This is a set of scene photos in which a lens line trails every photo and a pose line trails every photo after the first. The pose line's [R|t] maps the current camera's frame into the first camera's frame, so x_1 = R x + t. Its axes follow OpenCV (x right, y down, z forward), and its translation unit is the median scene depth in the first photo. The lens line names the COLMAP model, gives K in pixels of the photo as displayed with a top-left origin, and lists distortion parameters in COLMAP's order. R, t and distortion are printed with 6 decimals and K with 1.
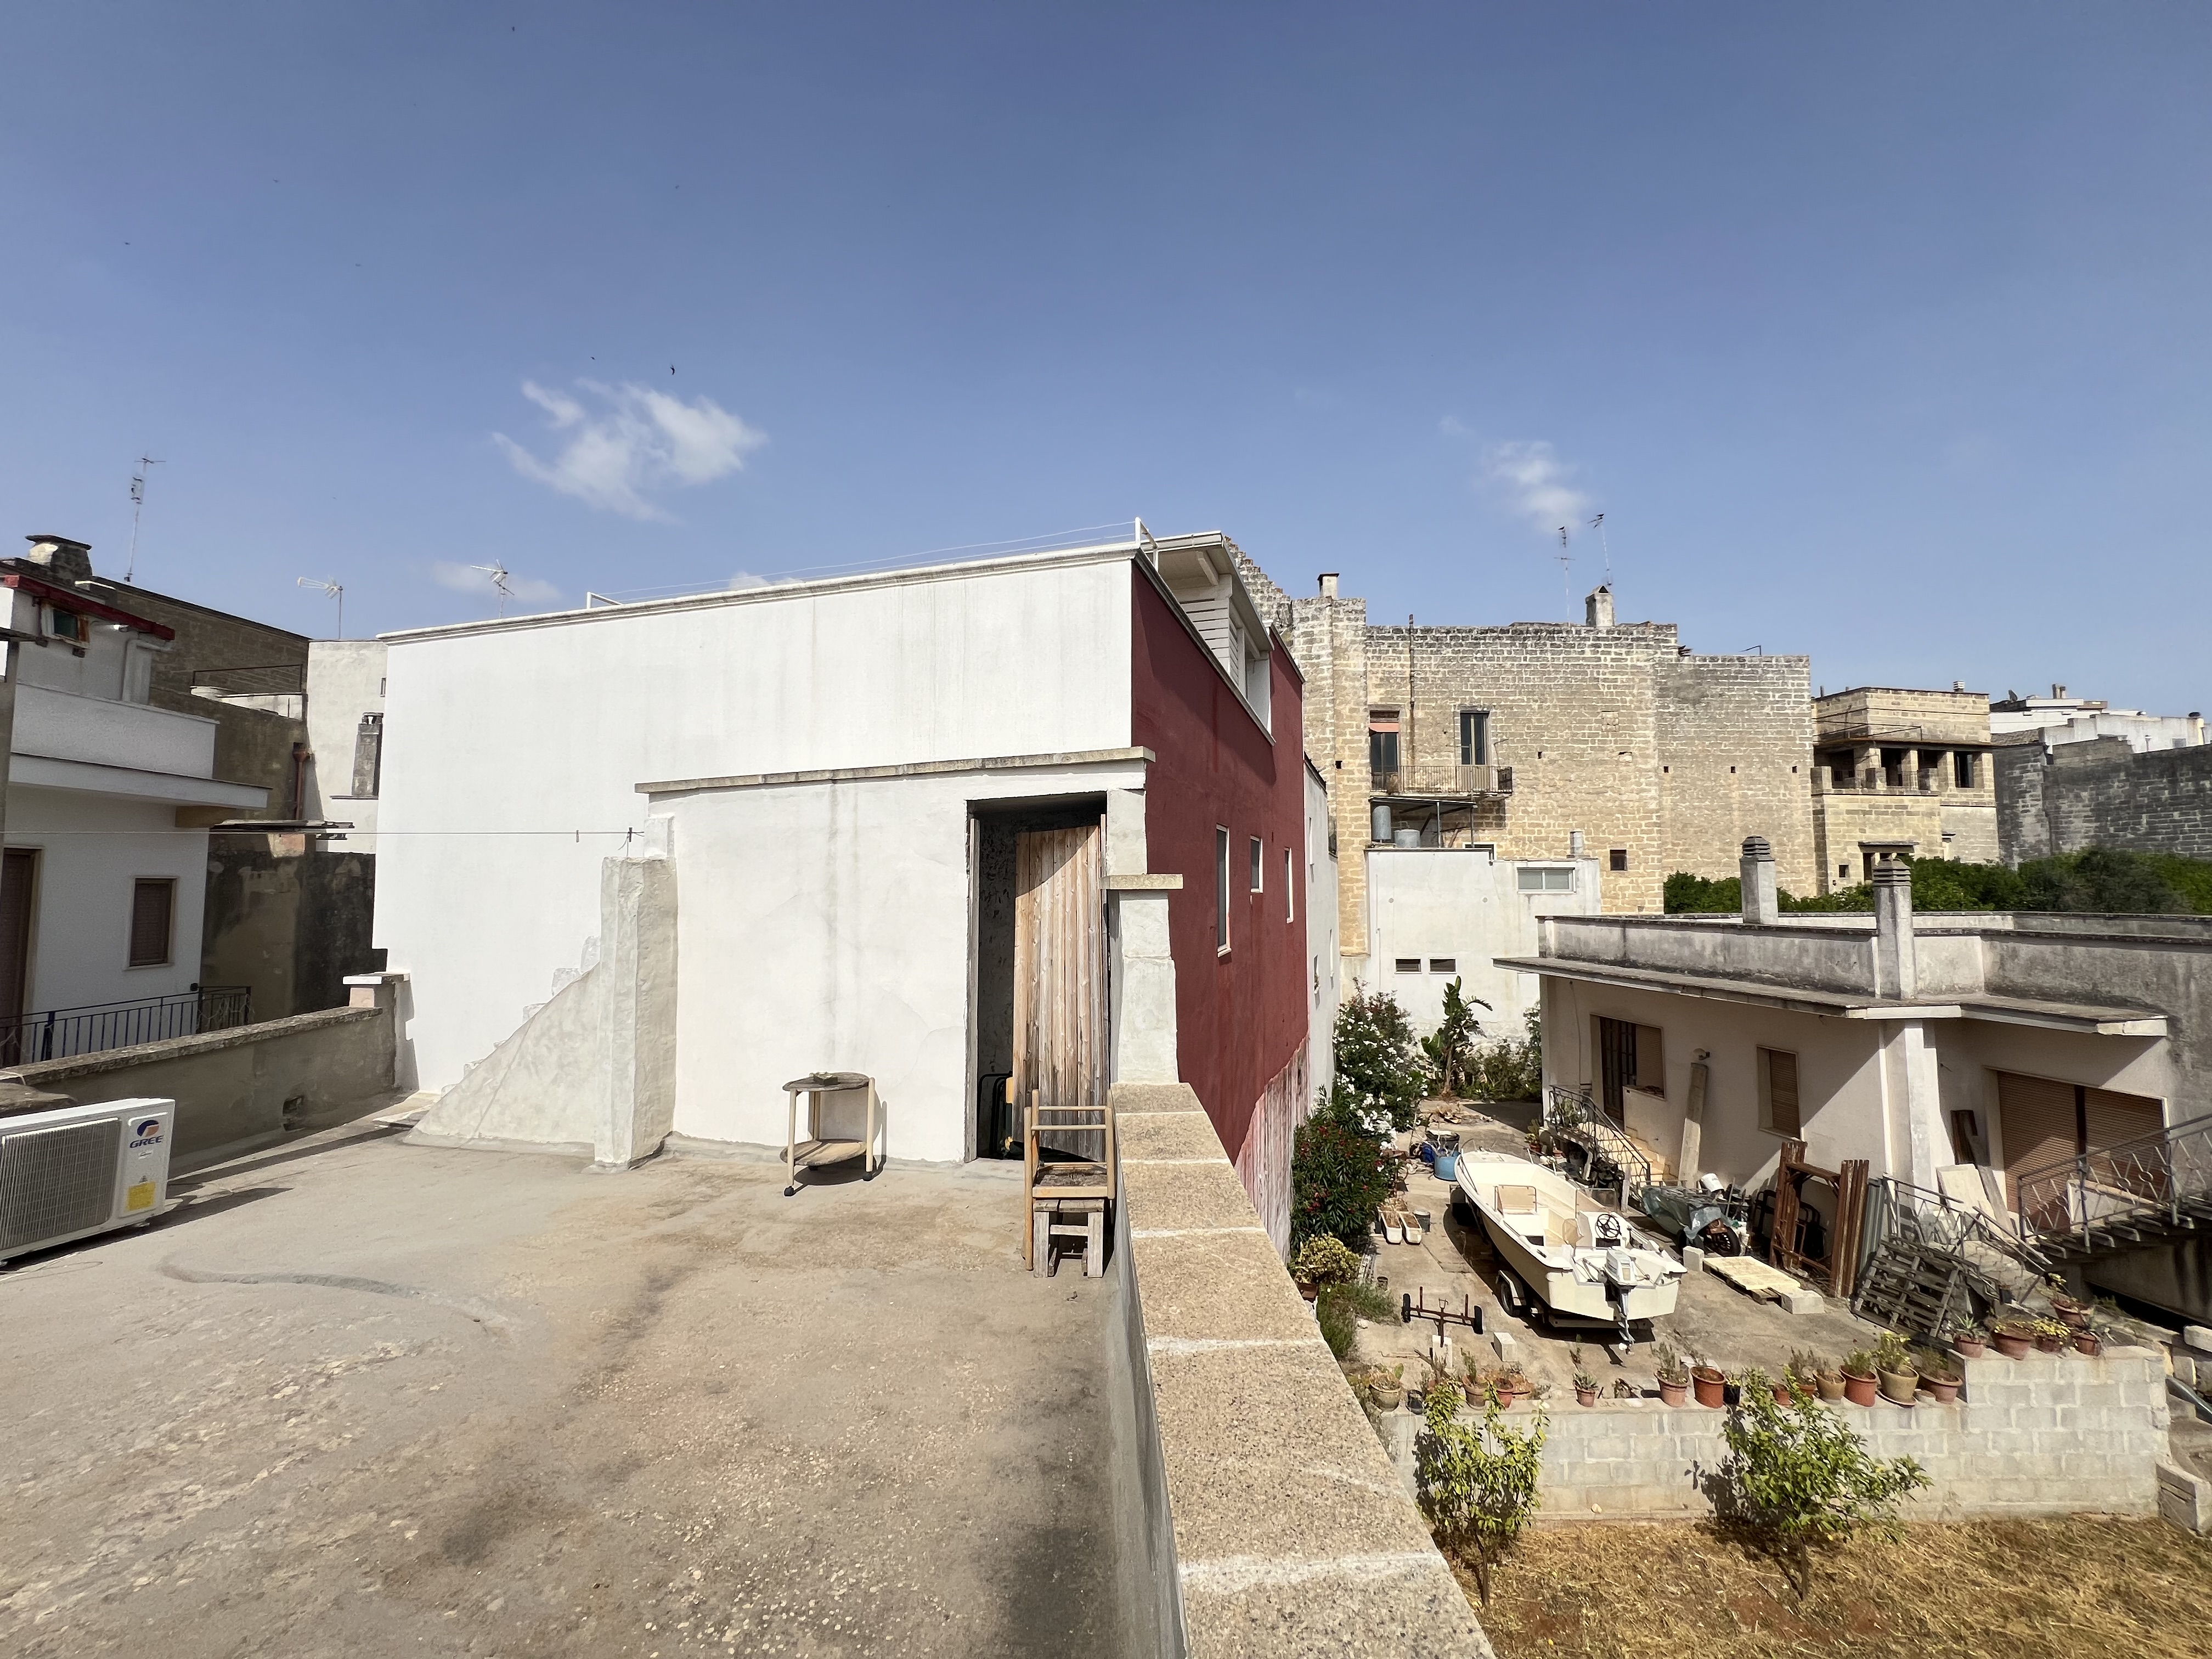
lens RADIAL K [[881.8, 0, 1101.9], [0, 881.8, 823.2], [0, 0, 1]] dist [0.000319, -0.000426]
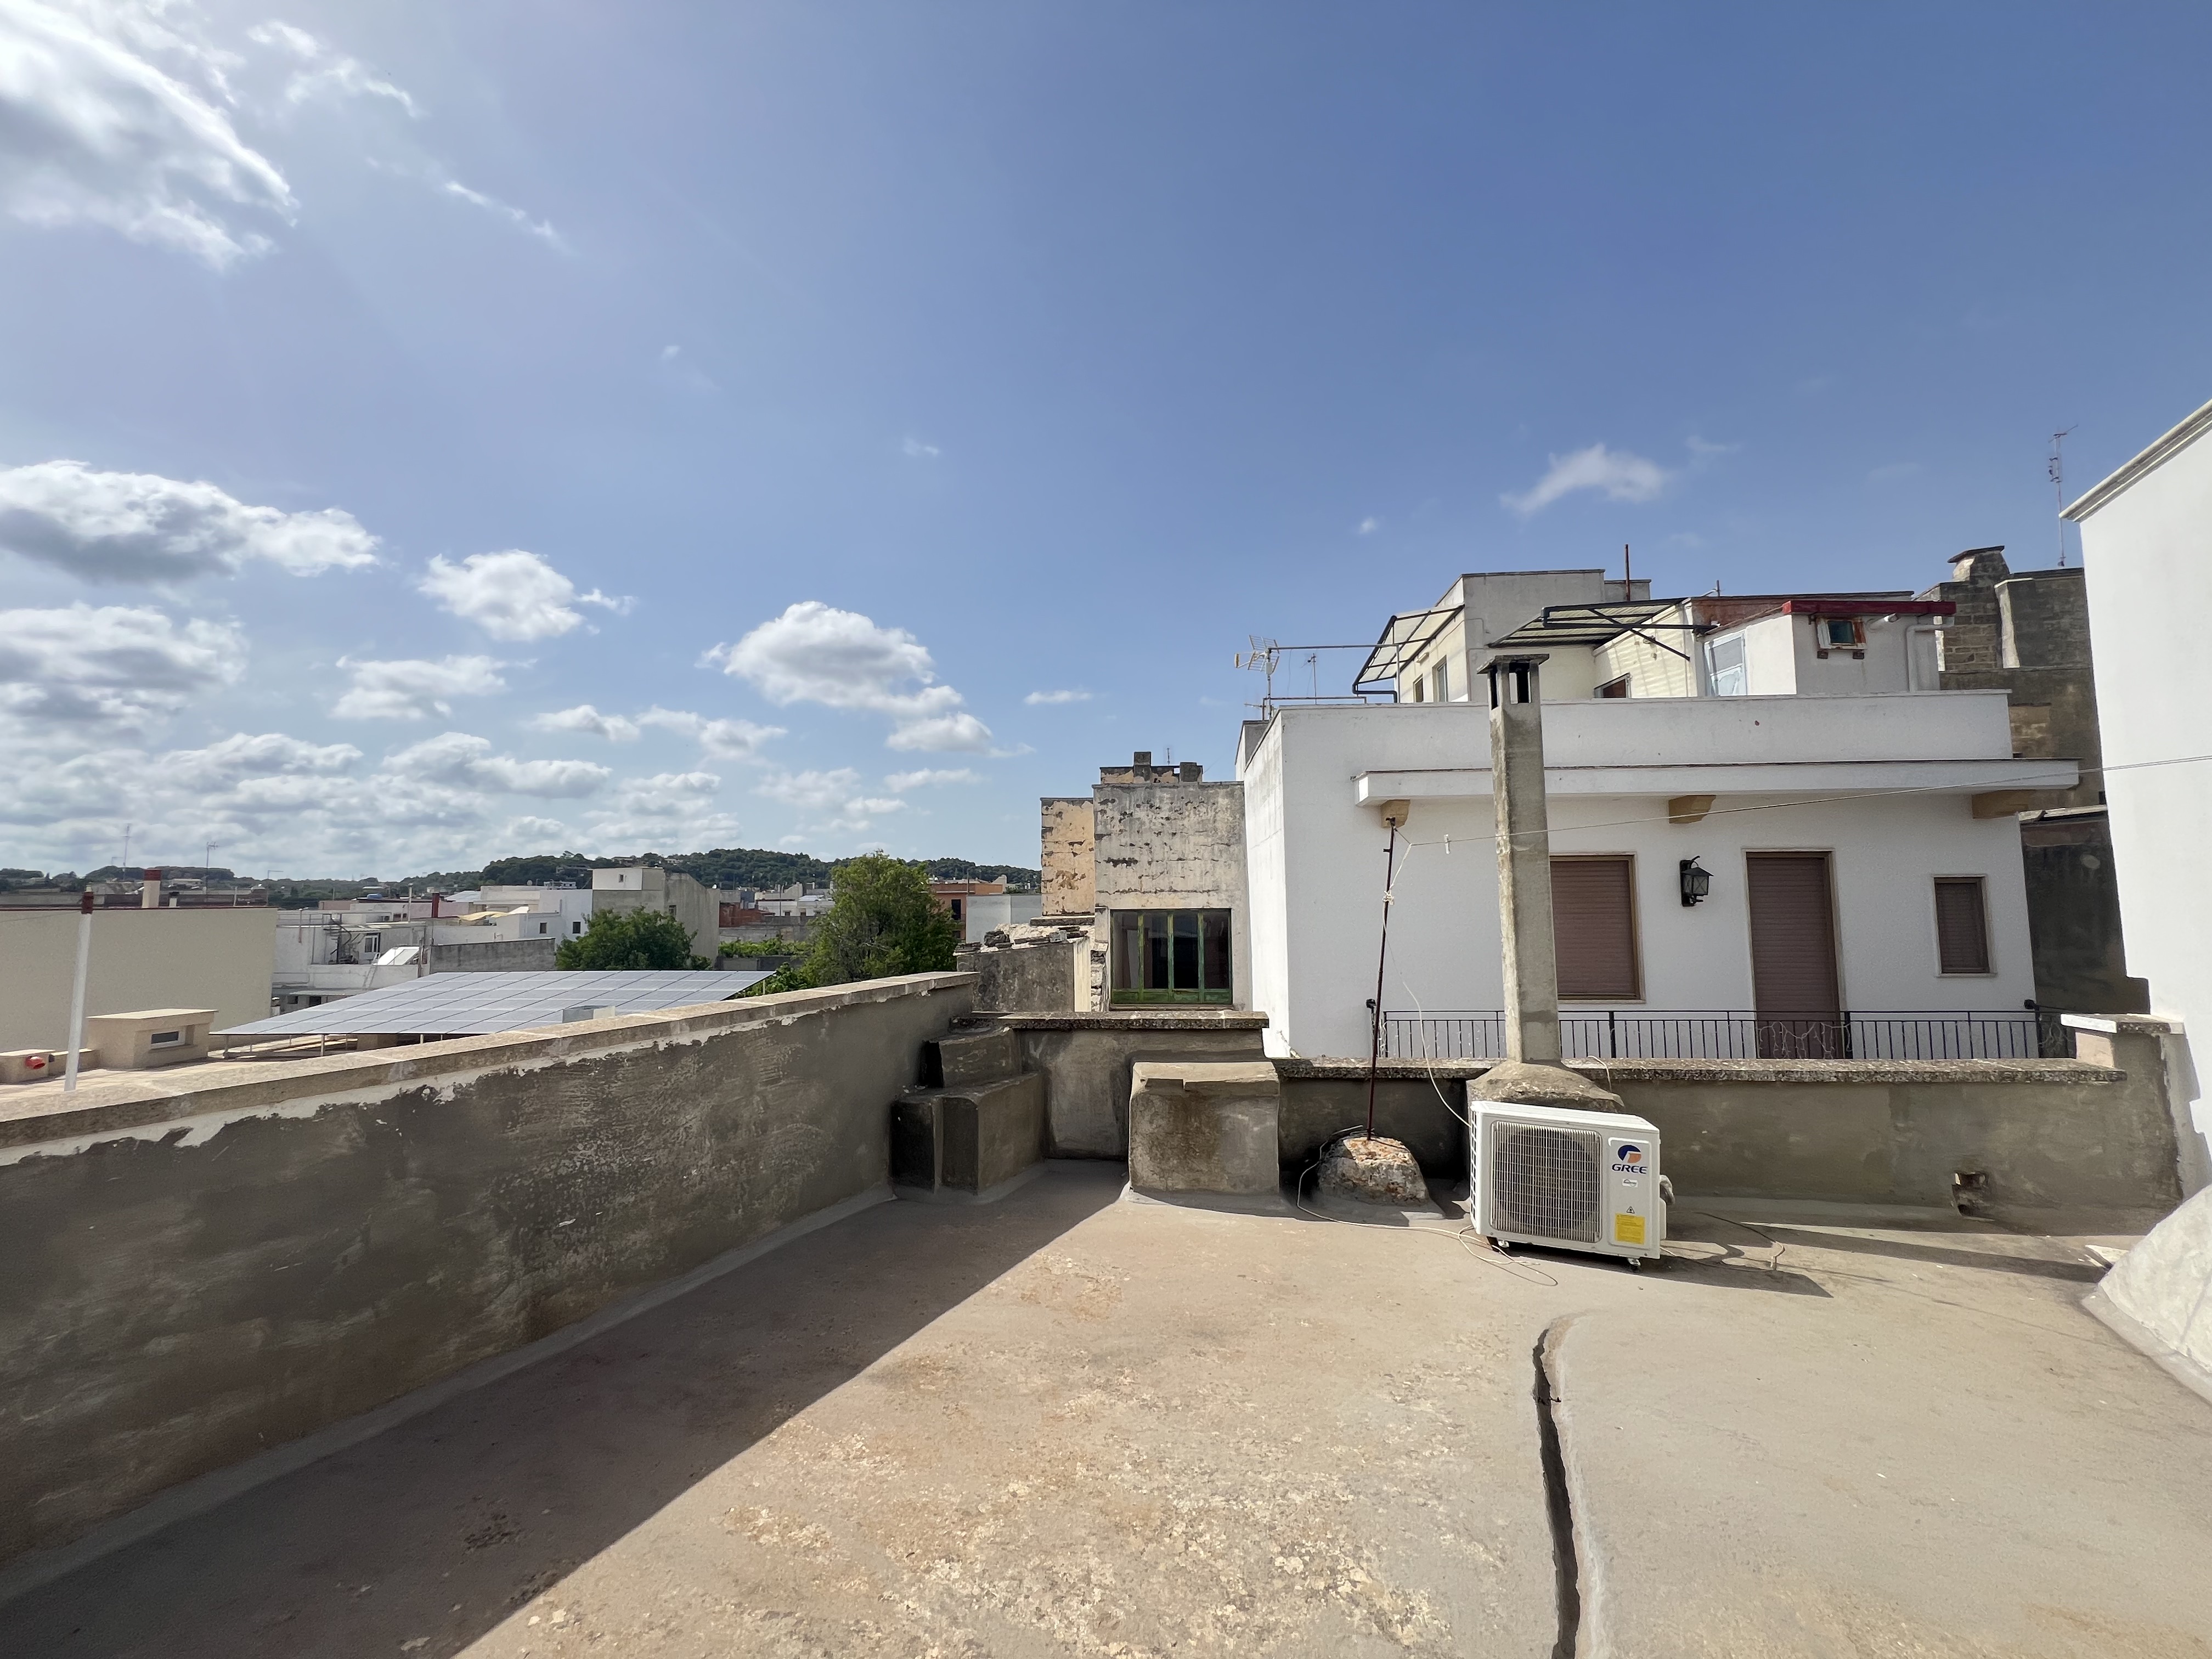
lens RADIAL K [[885.3, 0, 1106.0], [0, 885.3, 829.5], [0, 0, 1]] dist [-0.001533, -0.000012]
pose [[-0.170406, -0.074451, -0.982557, -0.046432], [0.080792, 0.992729, -0.089233, 0.032634], [0.982056, -0.094588, -0.163152, 0.392836]]
